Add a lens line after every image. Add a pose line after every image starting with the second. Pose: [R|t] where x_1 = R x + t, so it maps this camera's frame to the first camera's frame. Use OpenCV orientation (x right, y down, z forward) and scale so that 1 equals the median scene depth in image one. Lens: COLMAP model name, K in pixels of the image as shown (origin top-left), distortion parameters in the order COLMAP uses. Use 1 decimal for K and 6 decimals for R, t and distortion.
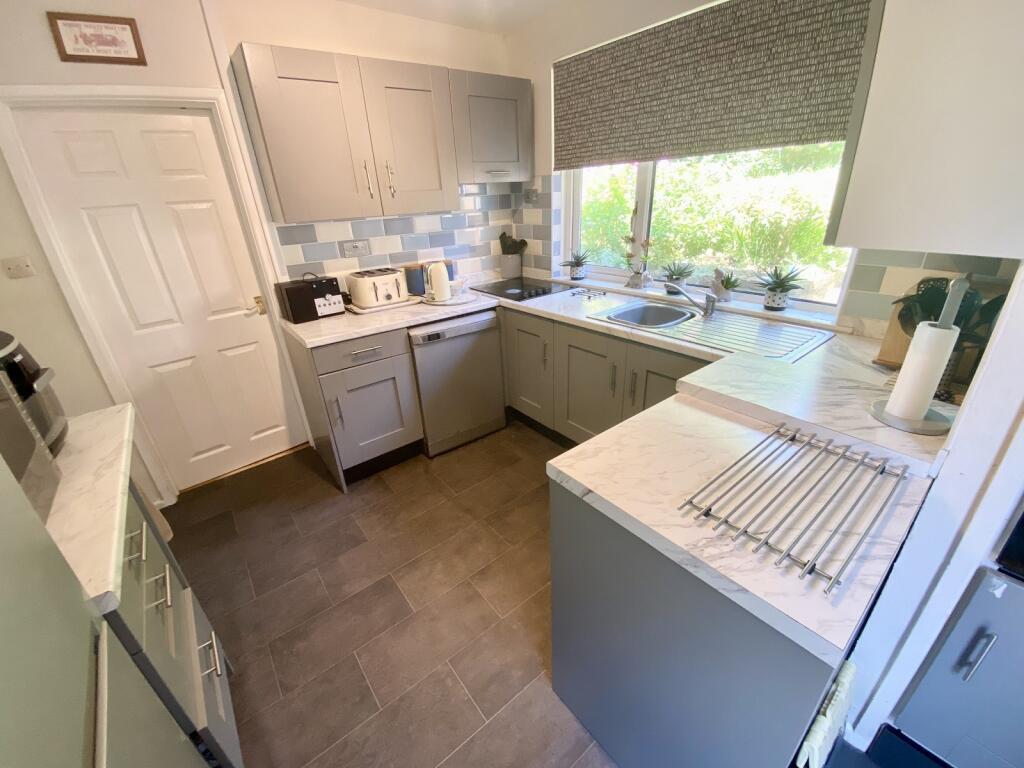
lens RADIAL K [[423.0, 0, 517.5], [0, 423.0, 384.4], [0, 0, 1]] dist [-0.000462, -0.012087]
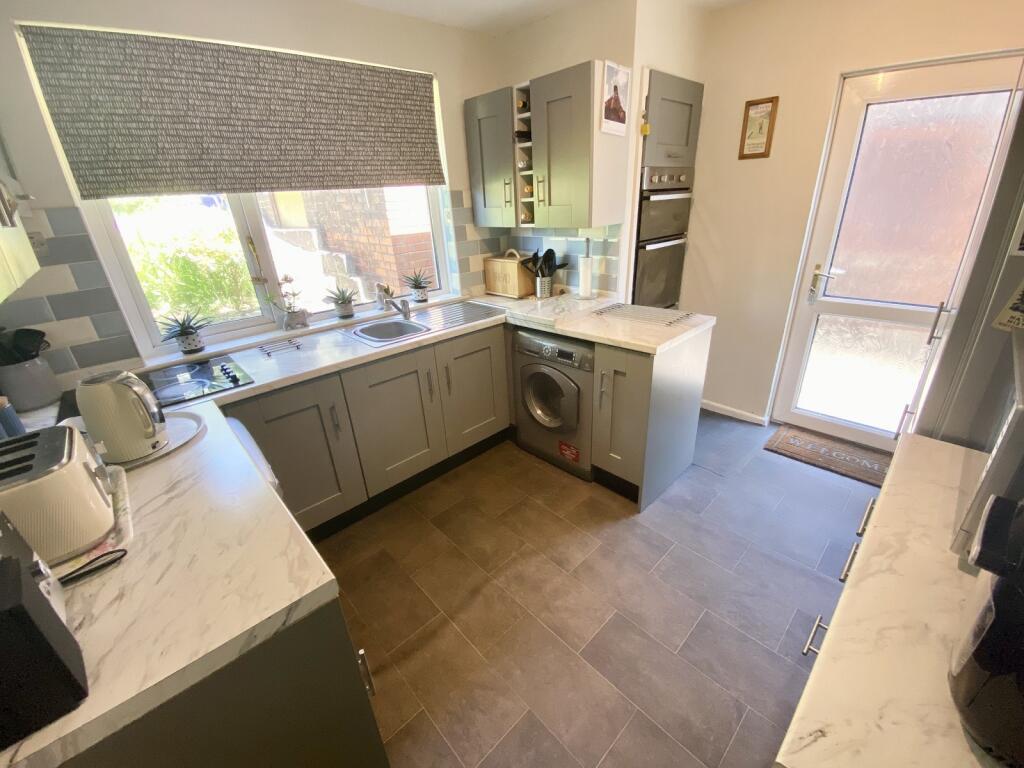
lens RADIAL K [[423.0, 0, 517.5], [0, 423.0, 384.4], [0, 0, 1]] dist [-0.000462, -0.012087]
pose [[-0.090872, -0.358911, 0.928938, -0.791027], [0.467865, 0.808057, 0.357975, -0.296811], [-0.879116, 0.467148, 0.094492, 0.712778]]
